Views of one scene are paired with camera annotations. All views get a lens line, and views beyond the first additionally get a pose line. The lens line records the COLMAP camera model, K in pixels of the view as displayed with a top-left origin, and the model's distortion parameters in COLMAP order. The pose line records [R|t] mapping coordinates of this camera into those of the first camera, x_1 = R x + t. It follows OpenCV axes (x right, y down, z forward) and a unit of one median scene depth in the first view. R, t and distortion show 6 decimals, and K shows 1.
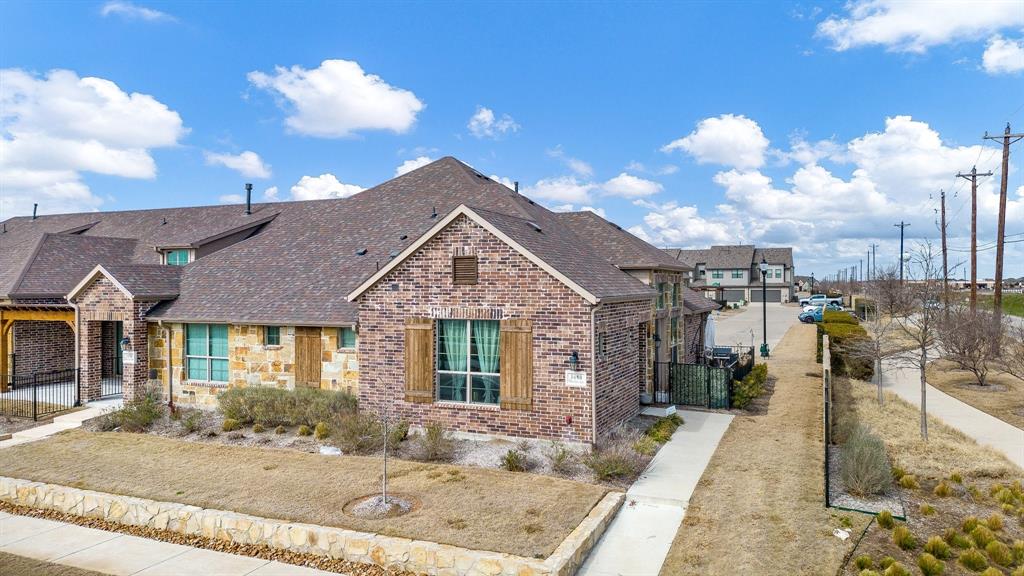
lens RADIAL K [[723.5, 0, 513.6], [0, 723.5, 280.6], [0, 0, 1]] dist [0.058240, -0.040623]
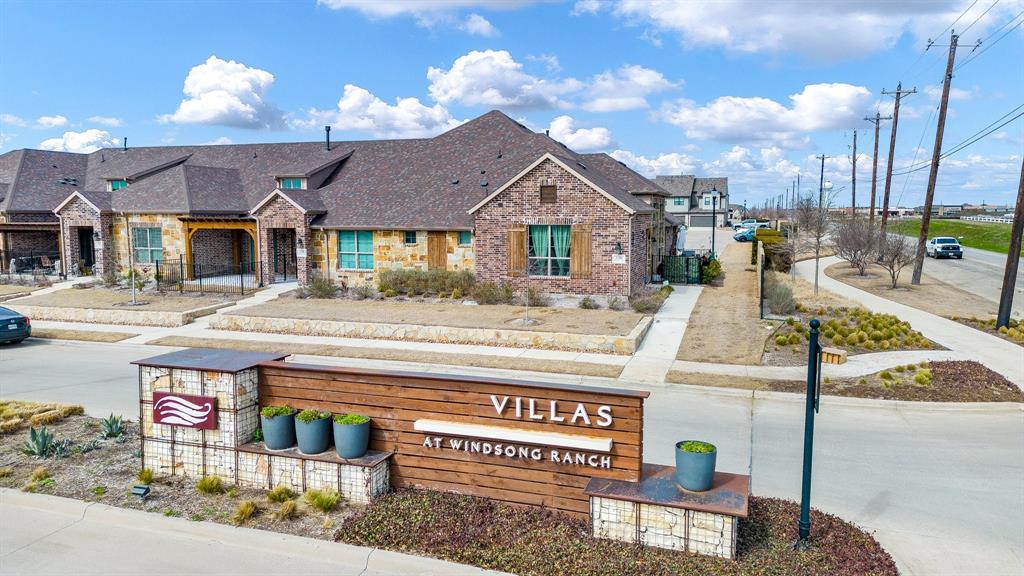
lens RADIAL K [[719.3, 0, 512.0], [0, 719.3, 288.0], [0, 0, 1]] dist [0.114696, -0.161688]
pose [[0.996383, -0.006906, 0.084695, -0.268181], [-0.002334, 0.994093, 0.108508, 0.018410], [-0.084944, -0.108313, 0.990481, -0.574334]]
